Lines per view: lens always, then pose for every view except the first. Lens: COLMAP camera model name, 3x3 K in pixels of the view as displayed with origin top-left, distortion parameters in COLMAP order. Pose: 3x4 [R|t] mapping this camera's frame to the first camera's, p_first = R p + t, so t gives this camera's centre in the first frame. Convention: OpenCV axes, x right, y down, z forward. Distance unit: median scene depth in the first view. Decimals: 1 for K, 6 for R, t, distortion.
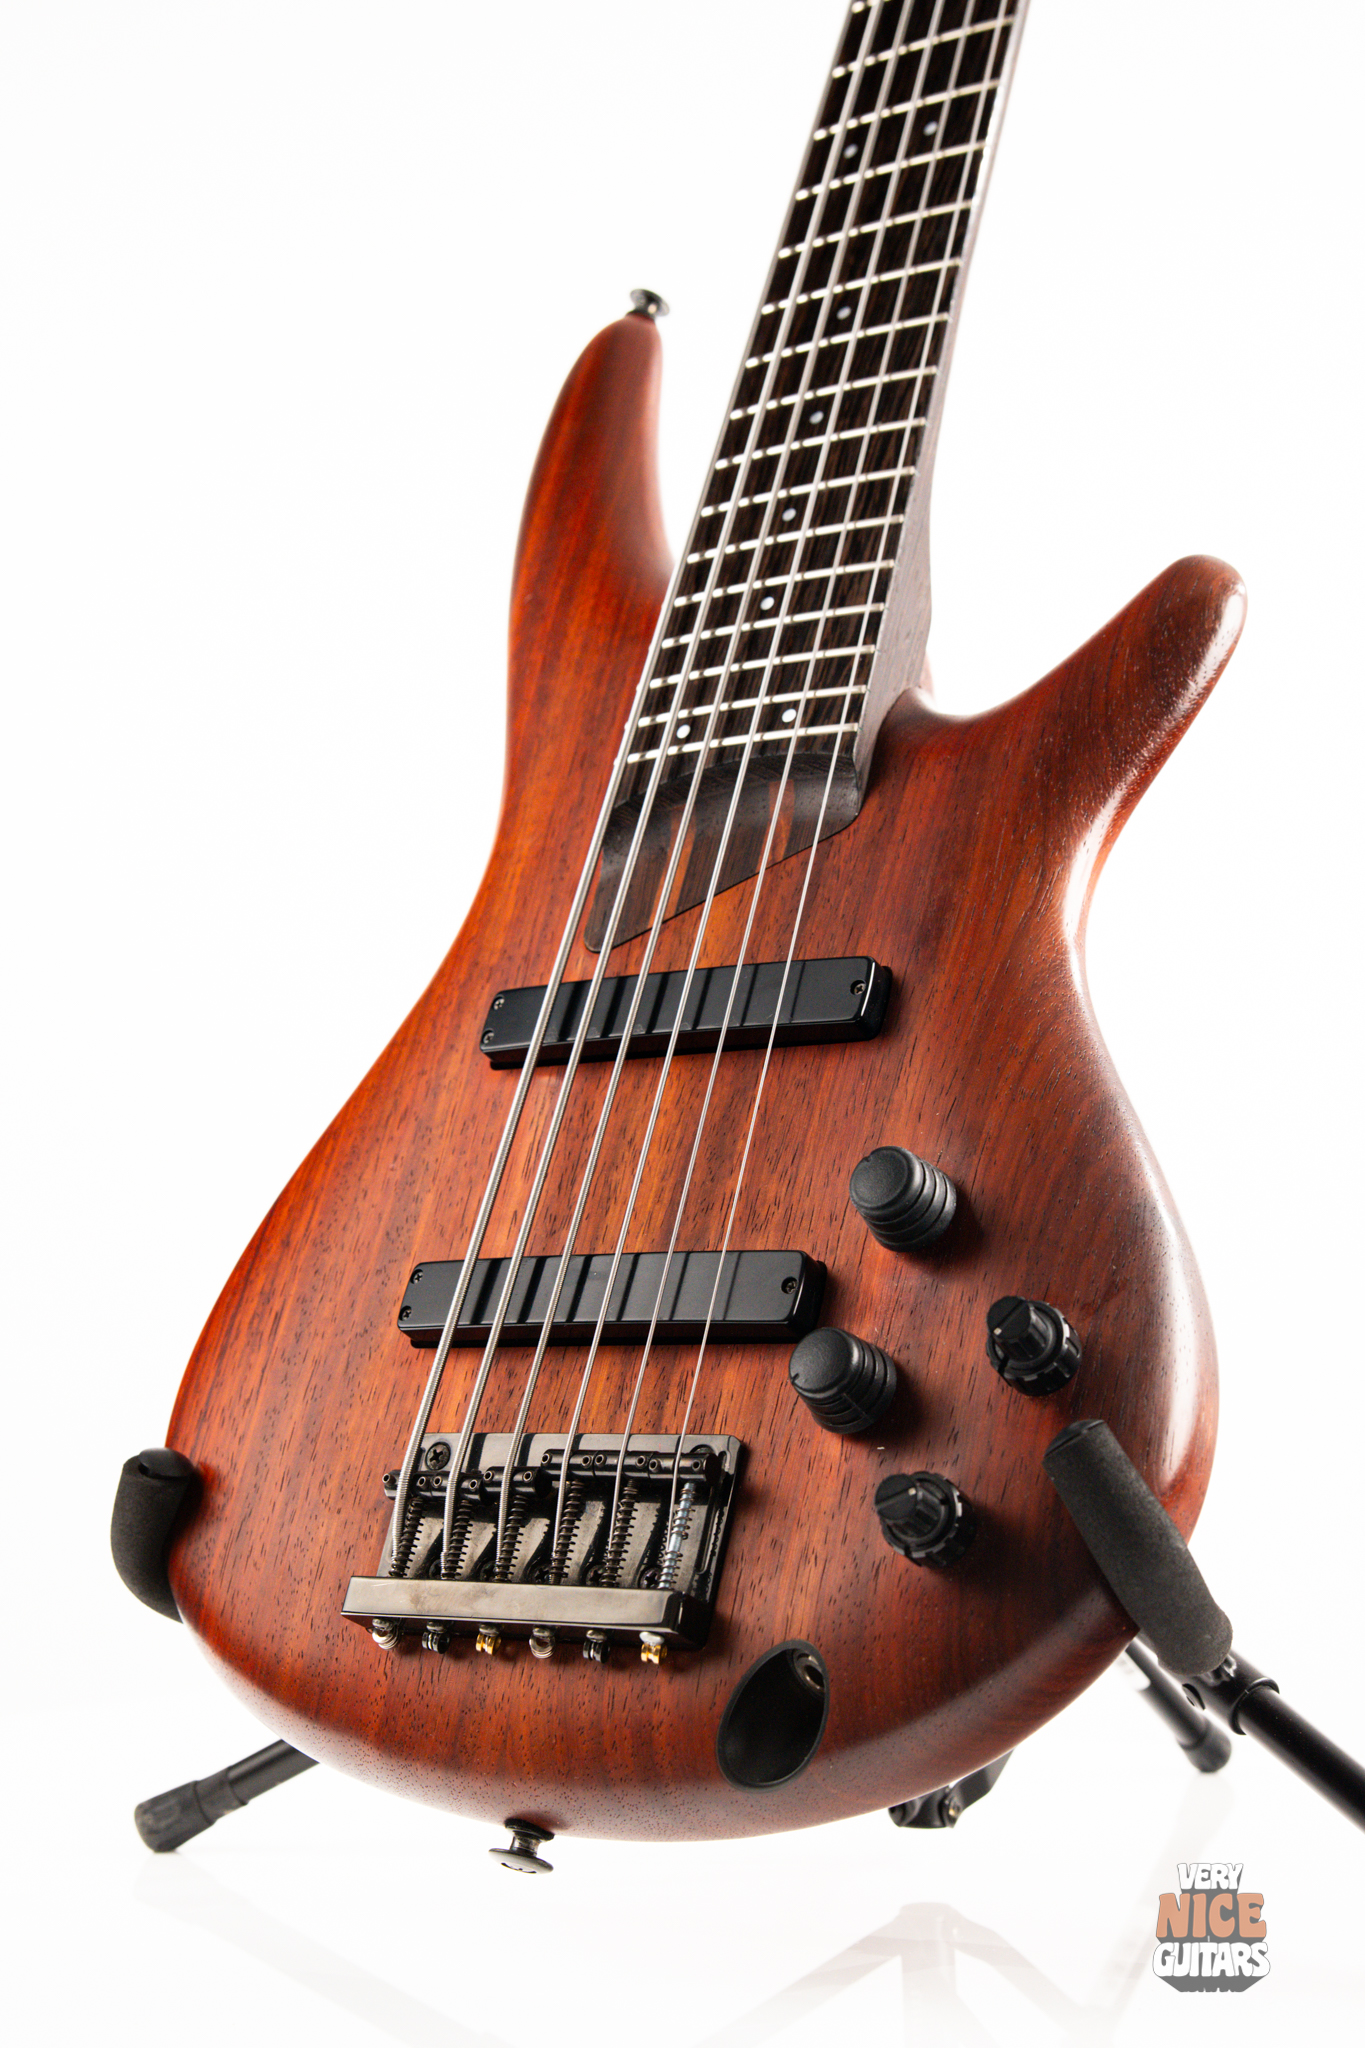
lens RADIAL K [[2944.3, 0, 653.8], [0, 2944.3, 962.4], [0, 0, 1]] dist [0.047783, 0.000000]
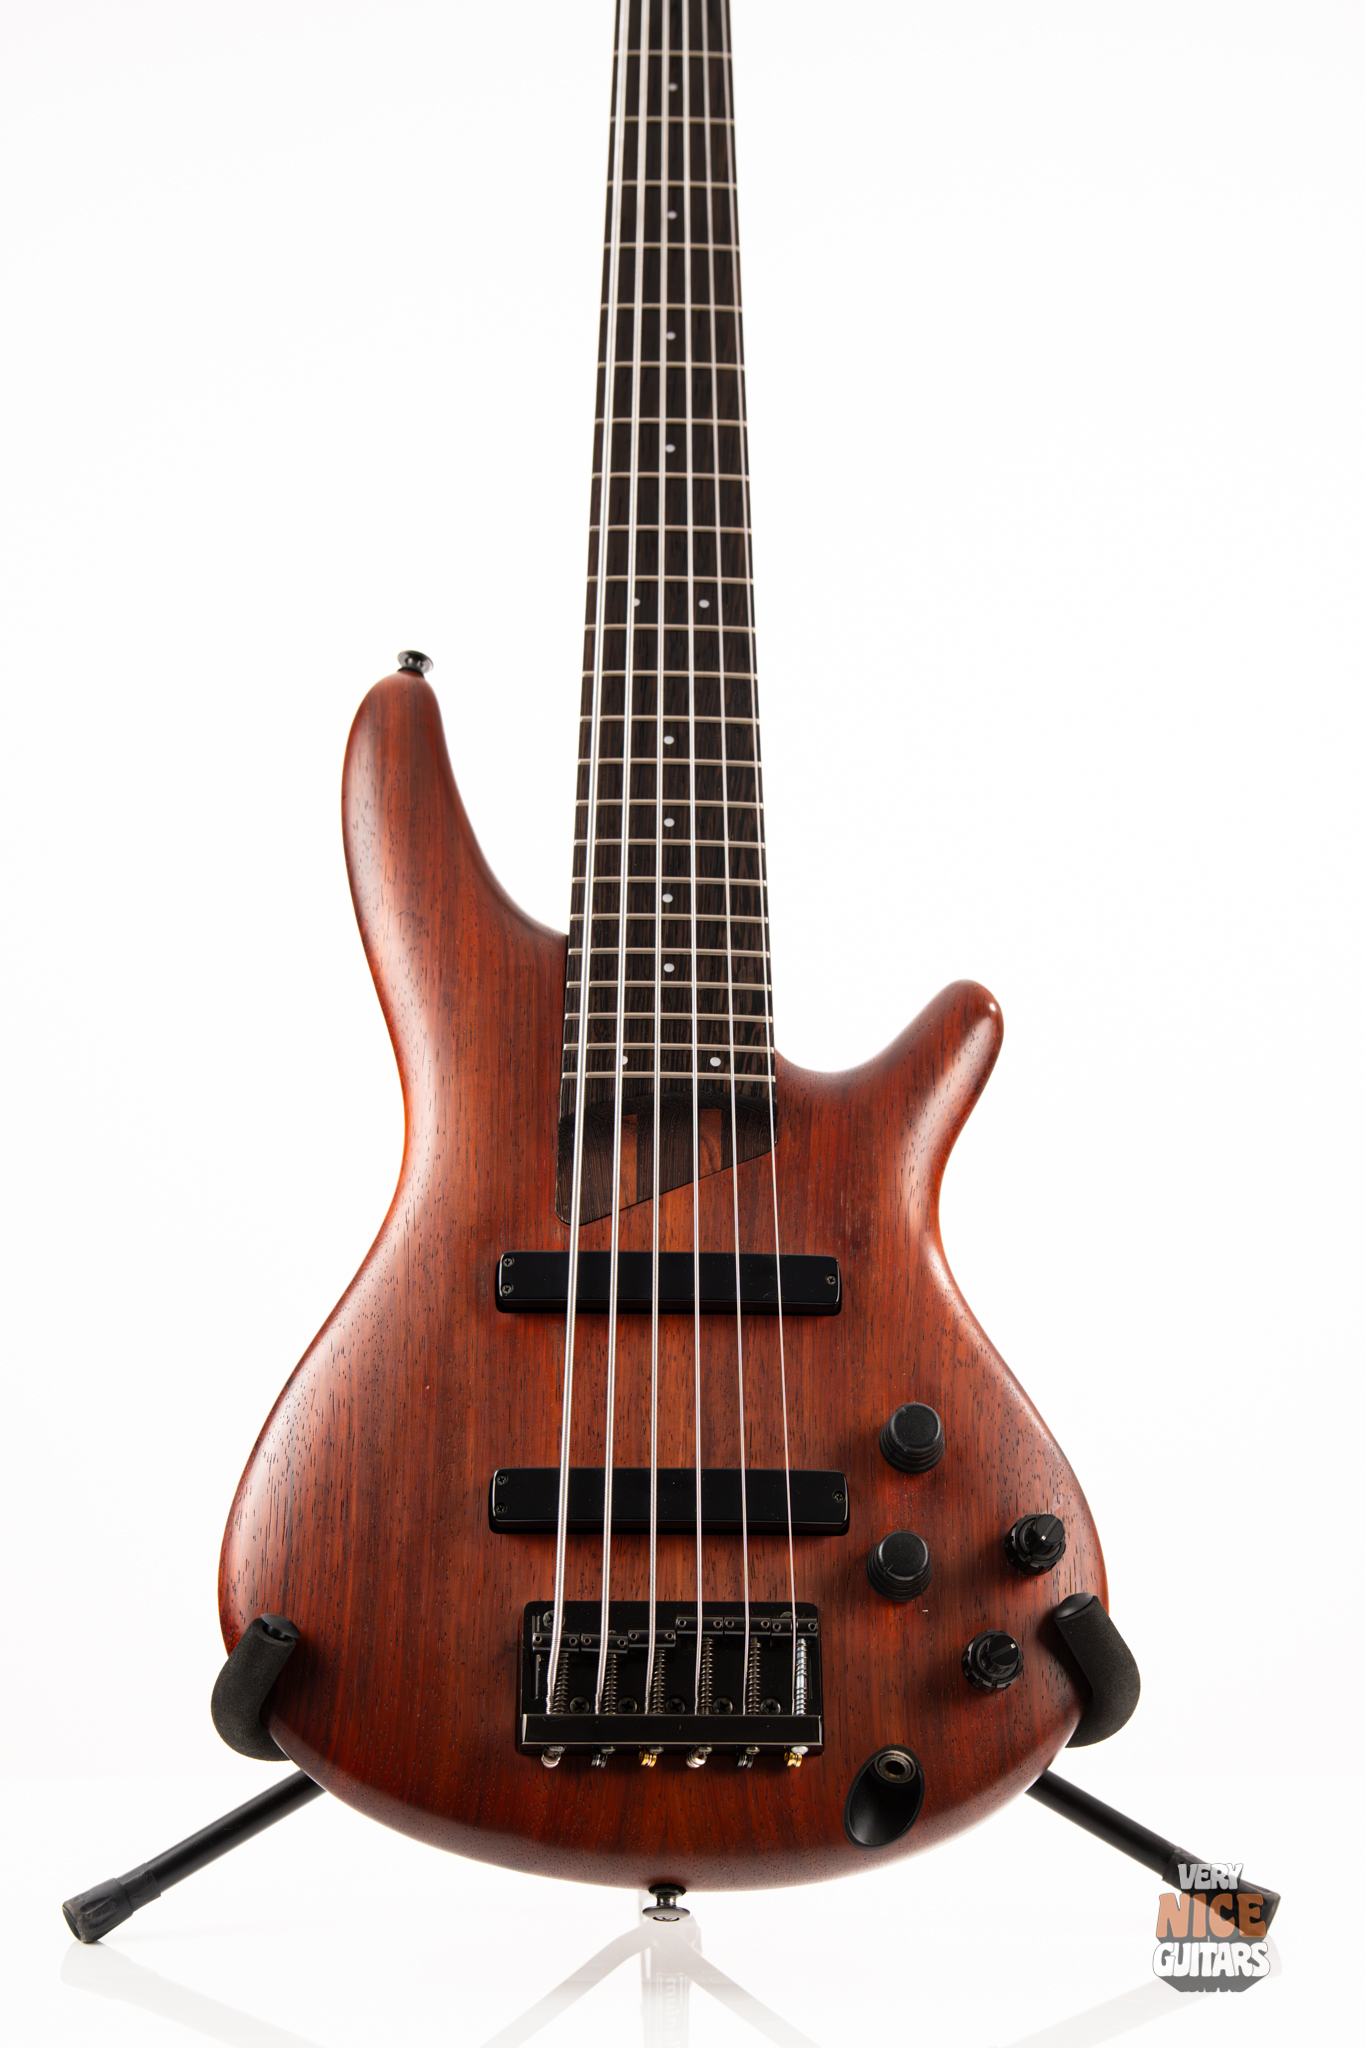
lens RADIAL K [[2944.3, 0, 685.5], [0, 2944.3, 972.0], [0, 0, 1]] dist [0.047783, 0.000000]
pose [[0.802937, 0.089951, 0.589238, -0.798012], [-0.095708, 0.995177, -0.021501, -0.096618], [-0.588331, -0.039131, 0.807673, -0.101590]]
